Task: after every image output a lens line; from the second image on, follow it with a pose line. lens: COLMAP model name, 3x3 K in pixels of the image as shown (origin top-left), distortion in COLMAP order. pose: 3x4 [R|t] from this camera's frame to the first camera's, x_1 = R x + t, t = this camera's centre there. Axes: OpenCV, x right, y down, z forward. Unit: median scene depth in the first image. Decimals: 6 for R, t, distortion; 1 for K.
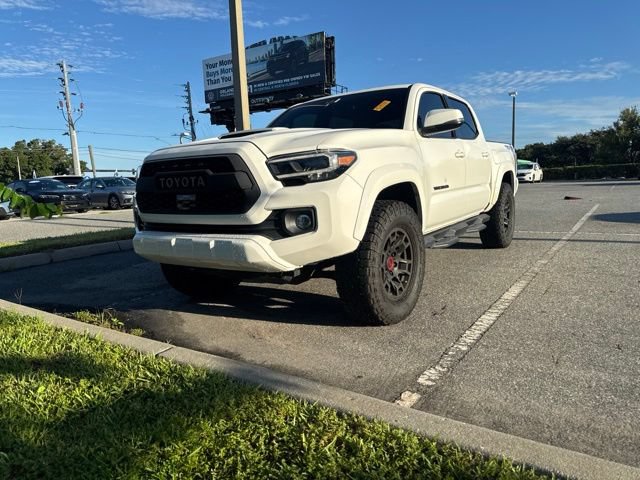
lens RADIAL K [[437.1, 0, 315.3], [0, 437.1, 239.2], [0, 0, 1]] dist [0.045121, -0.045848]
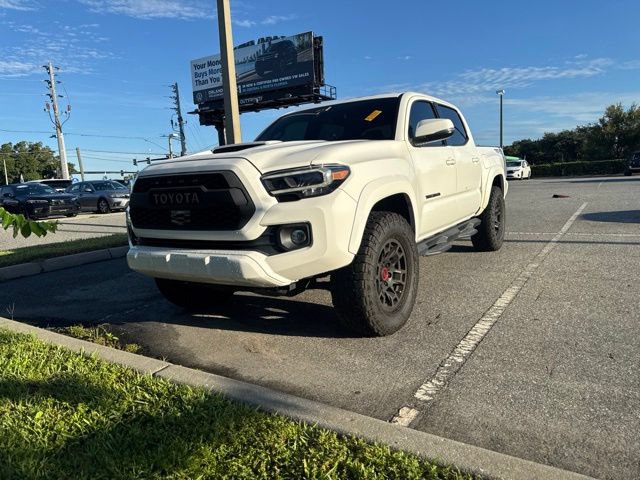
lens RADIAL K [[437.6, 0, 313.7], [0, 437.6, 236.9], [0, 0, 1]] dist [0.040756, -0.039927]
pose [[0.999742, -0.015145, 0.016912, -0.007593], [0.015192, 0.999881, -0.002608, -0.030048], [-0.016871, 0.002864, 0.999854, -0.004490]]
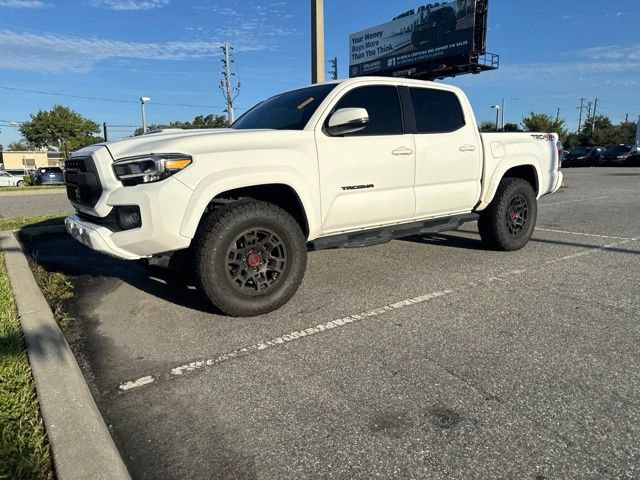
lens RADIAL K [[437.6, 0, 320.4], [0, 437.6, 237.8], [0, 0, 1]] dist [0.050837, -0.055461]
pose [[0.947211, 0.081166, -0.310167, 0.638694], [-0.064465, 0.995882, 0.063740, -0.074719], [0.314063, -0.040380, 0.948543, 0.047270]]
